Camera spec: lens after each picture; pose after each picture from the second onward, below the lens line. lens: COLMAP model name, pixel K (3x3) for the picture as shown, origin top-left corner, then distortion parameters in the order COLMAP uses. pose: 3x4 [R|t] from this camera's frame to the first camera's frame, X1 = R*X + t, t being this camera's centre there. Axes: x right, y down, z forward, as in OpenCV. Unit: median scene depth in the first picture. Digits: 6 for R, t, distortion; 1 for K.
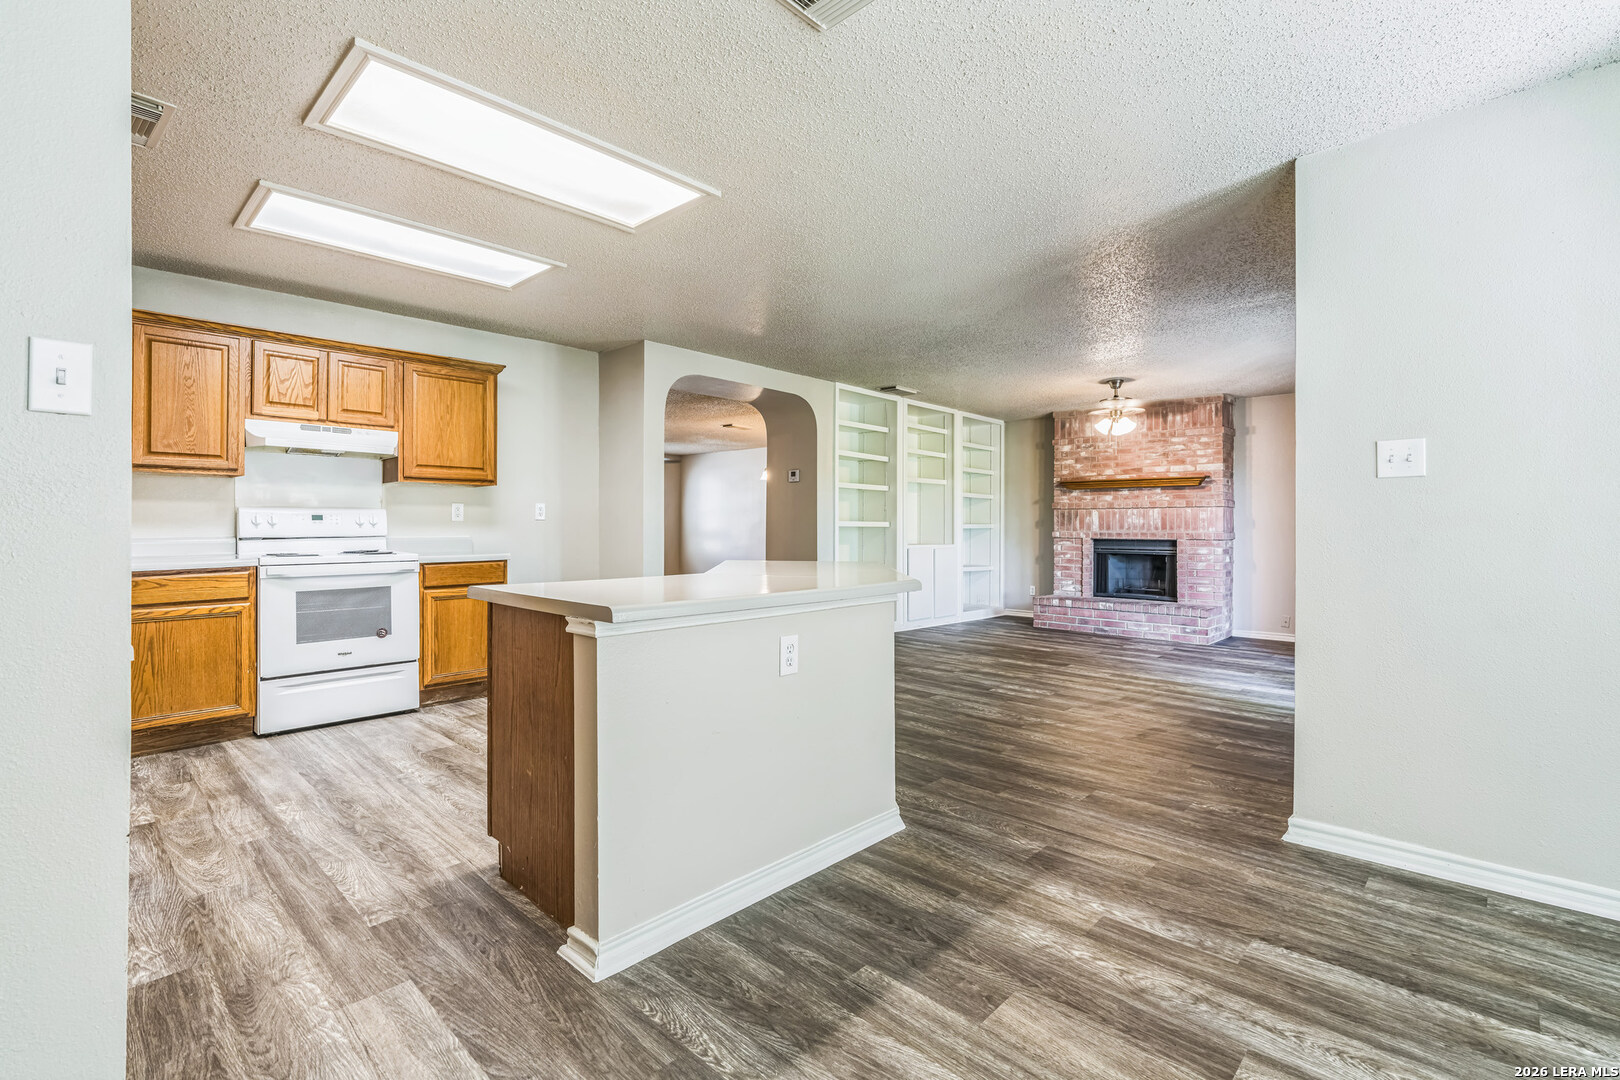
lens RADIAL K [[731.8, 0, 797.0], [0, 731.8, 524.3], [0, 0, 1]] dist [-0.007831, 0.002899]
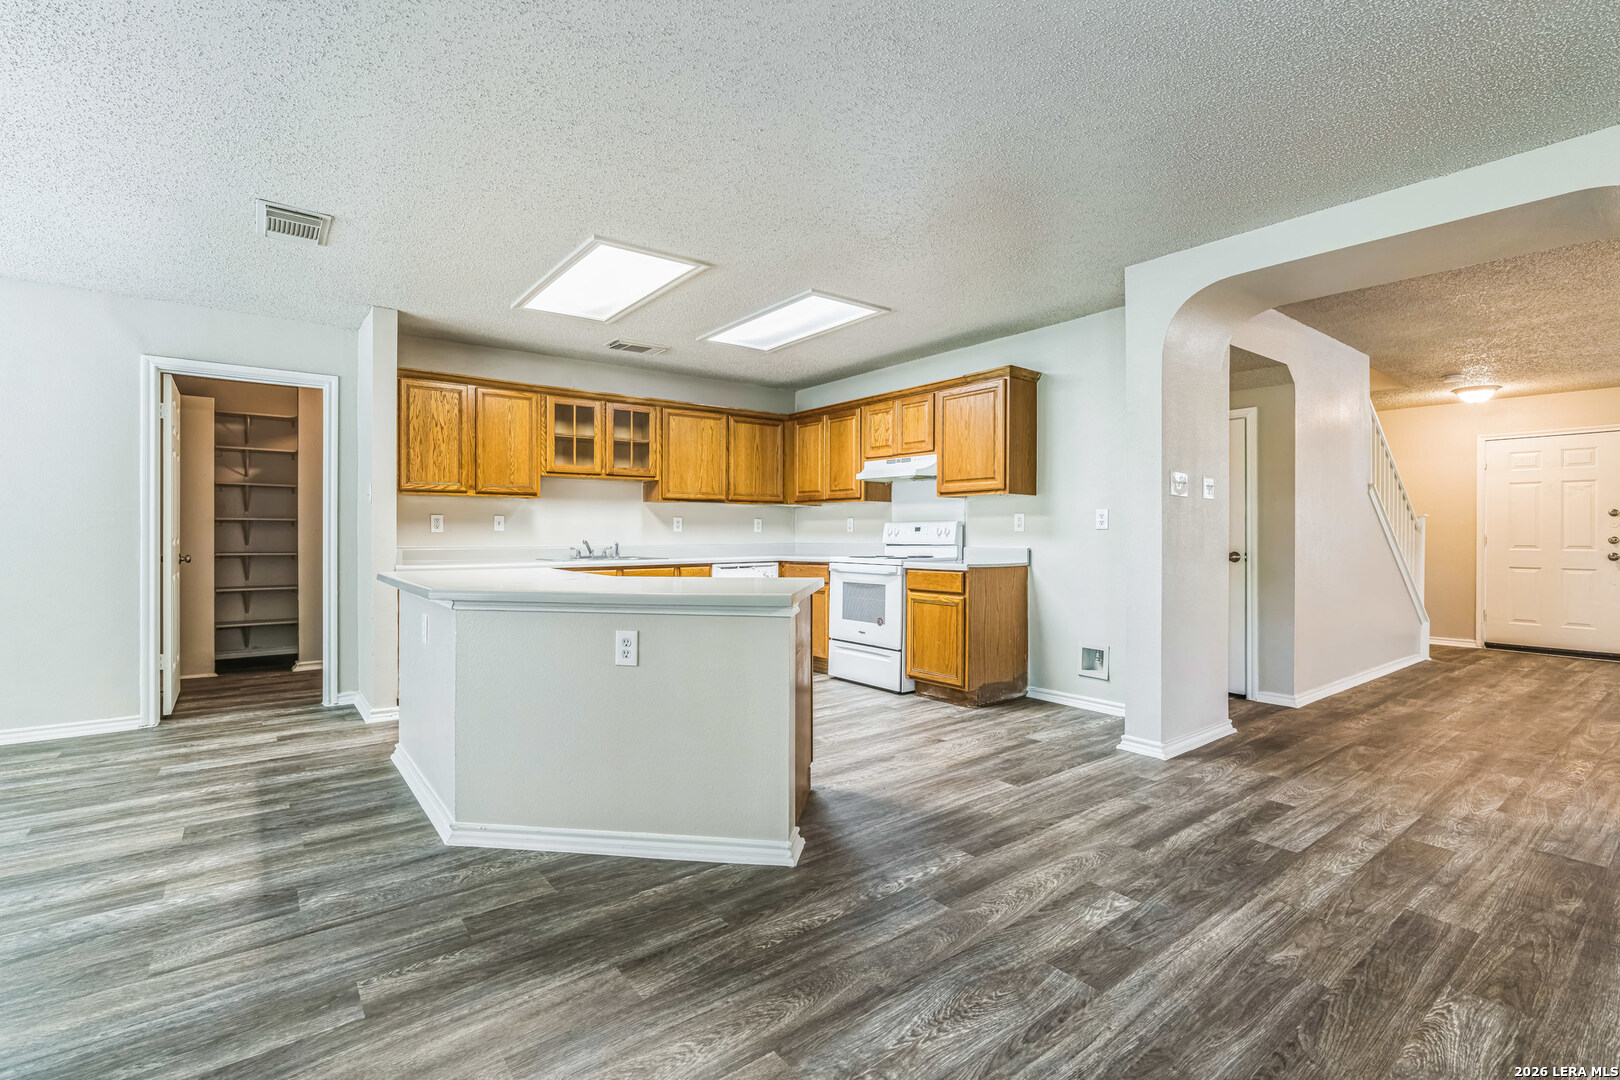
lens RADIAL K [[731.8, 0, 813.0], [0, 731.8, 538.5], [0, 0, 1]] dist [-0.007831, 0.002899]
pose [[-0.142715, 0.002748, -0.989760, 0.588089], [-0.003395, 0.999989, 0.003266, 0.003117], [0.989758, 0.003826, -0.142704, 0.920878]]
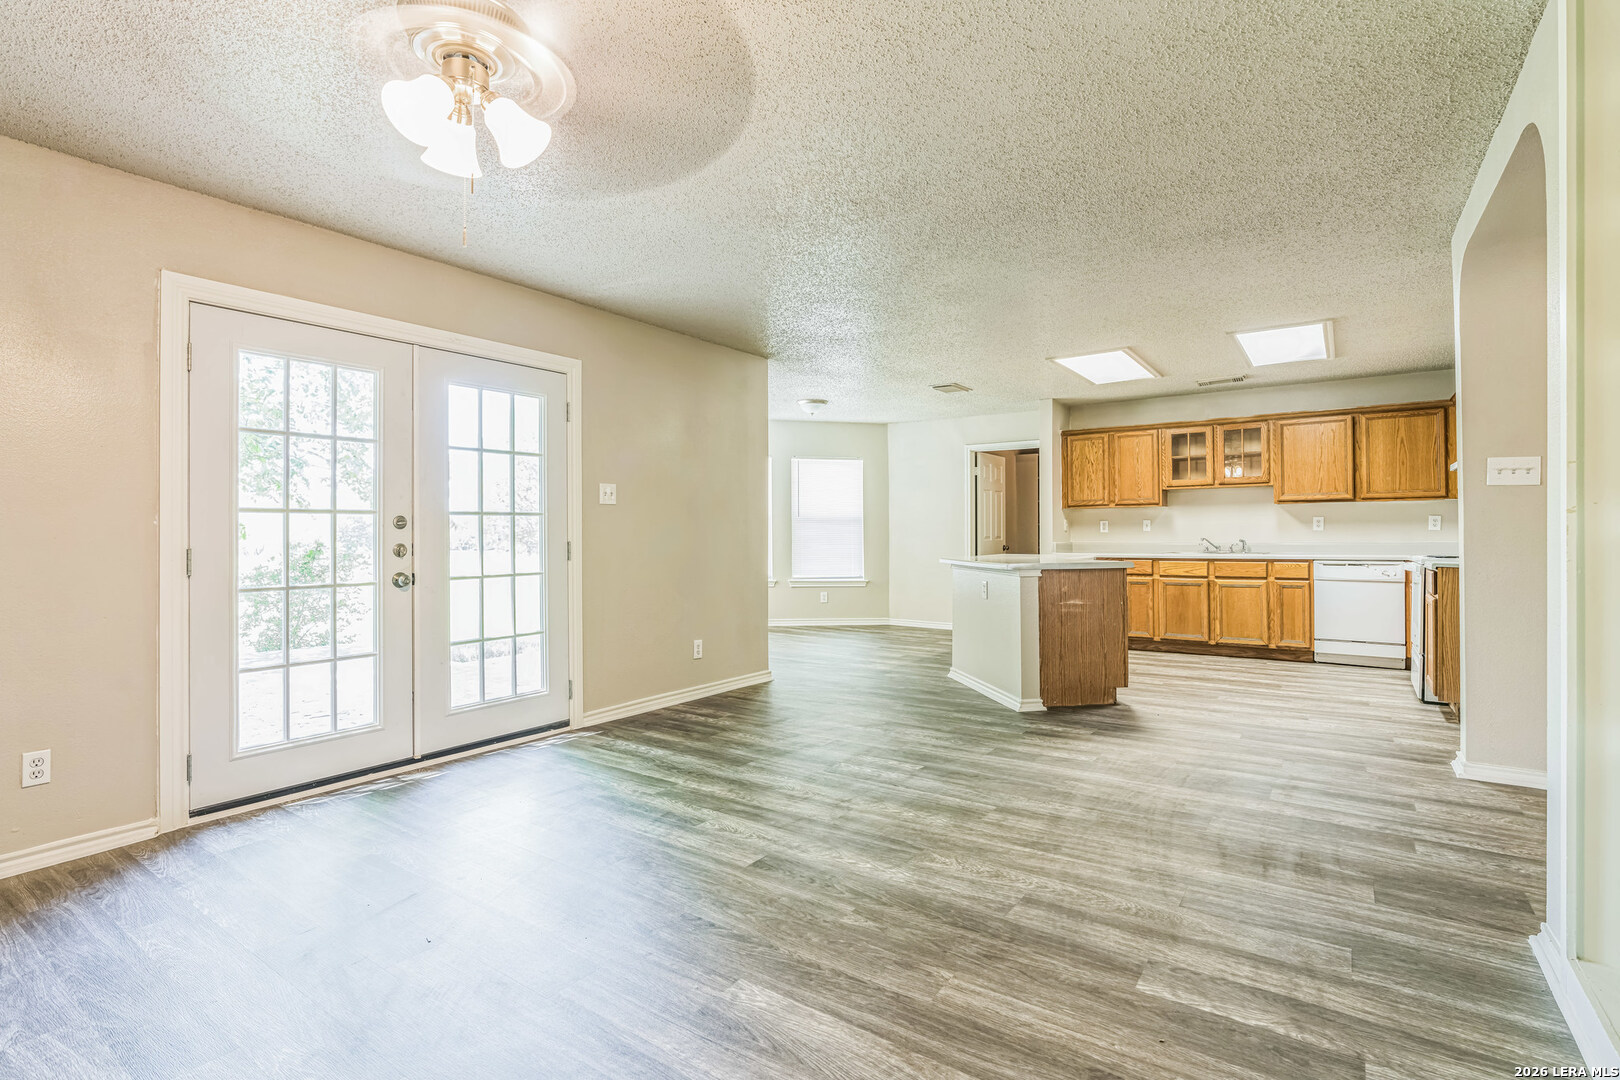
lens RADIAL K [[776.7, 0, 810.3], [0, 776.7, 527.6], [0, 0, 1]] dist [-0.005161, 0.000837]
pose [[-0.987255, -0.002580, -0.159128, 0.509422], [-0.001117, 0.999956, -0.009283, 0.005520], [0.159145, -0.008987, -0.987214, 1.792739]]
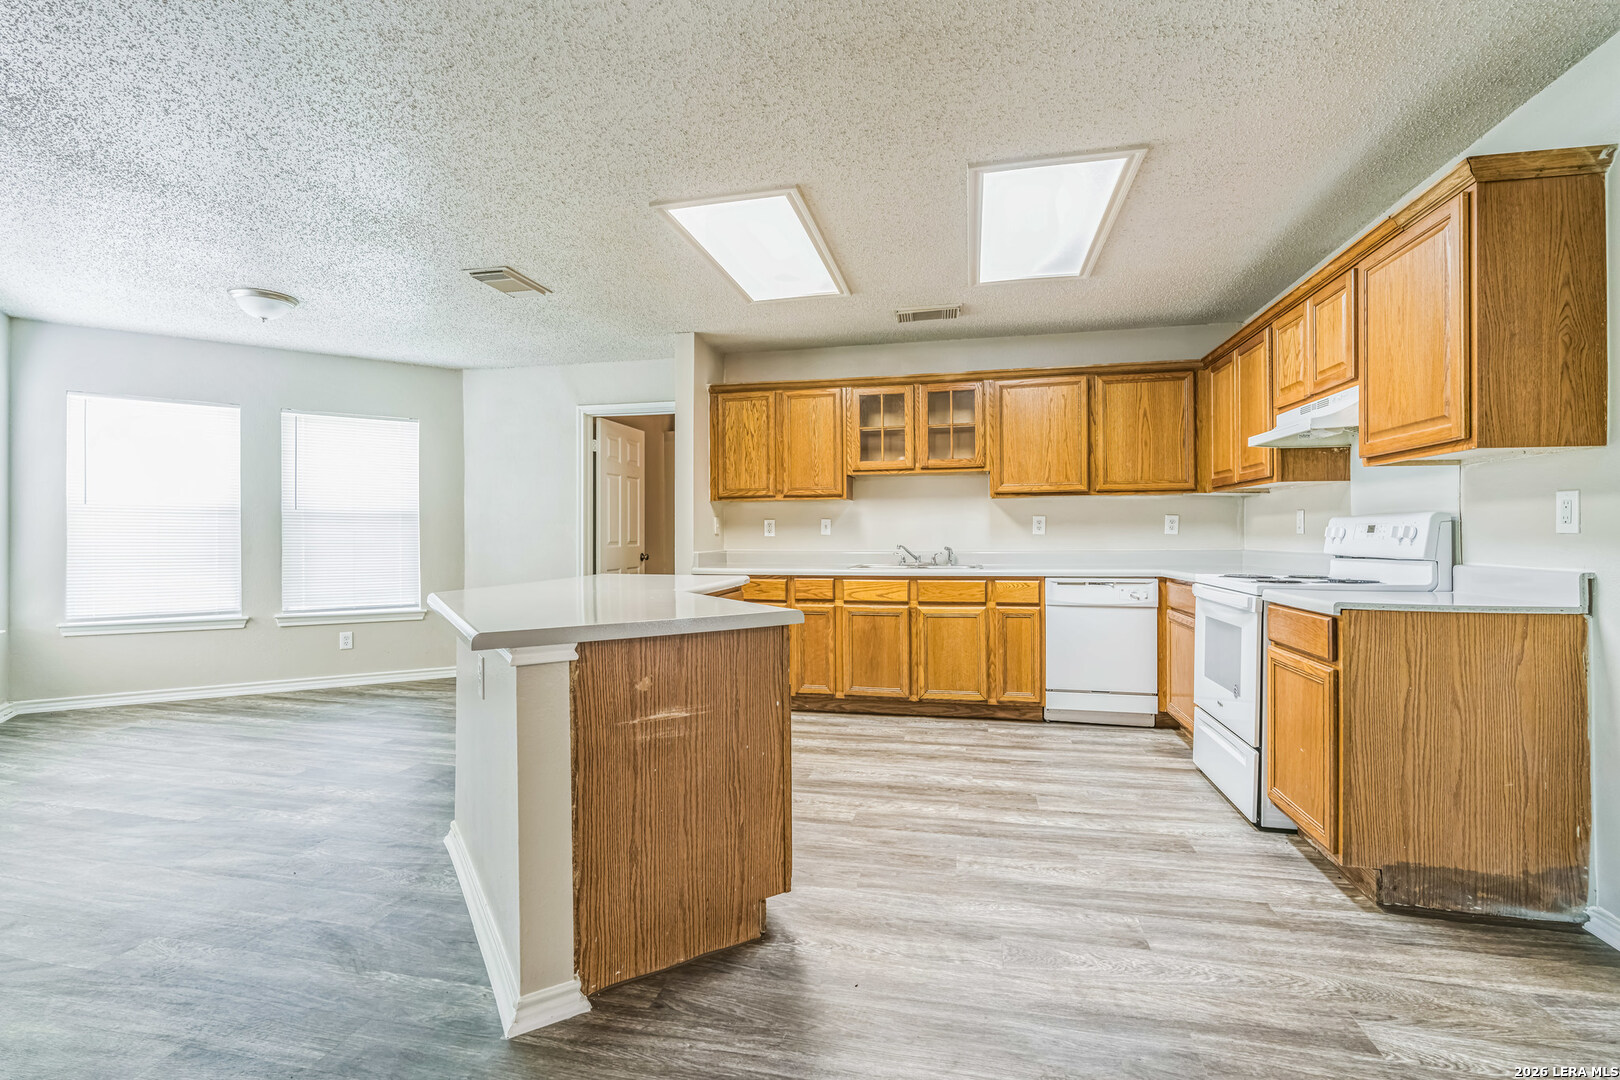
lens RADIAL K [[731.8, 0, 804.1], [0, 731.8, 531.7], [0, 0, 1]] dist [-0.007831, 0.002899]
pose [[-0.855942, -0.003311, -0.517061, 0.139353], [-0.001315, 0.999990, -0.004227, -0.002921], [0.517070, -0.002938, -0.855938, 1.204927]]
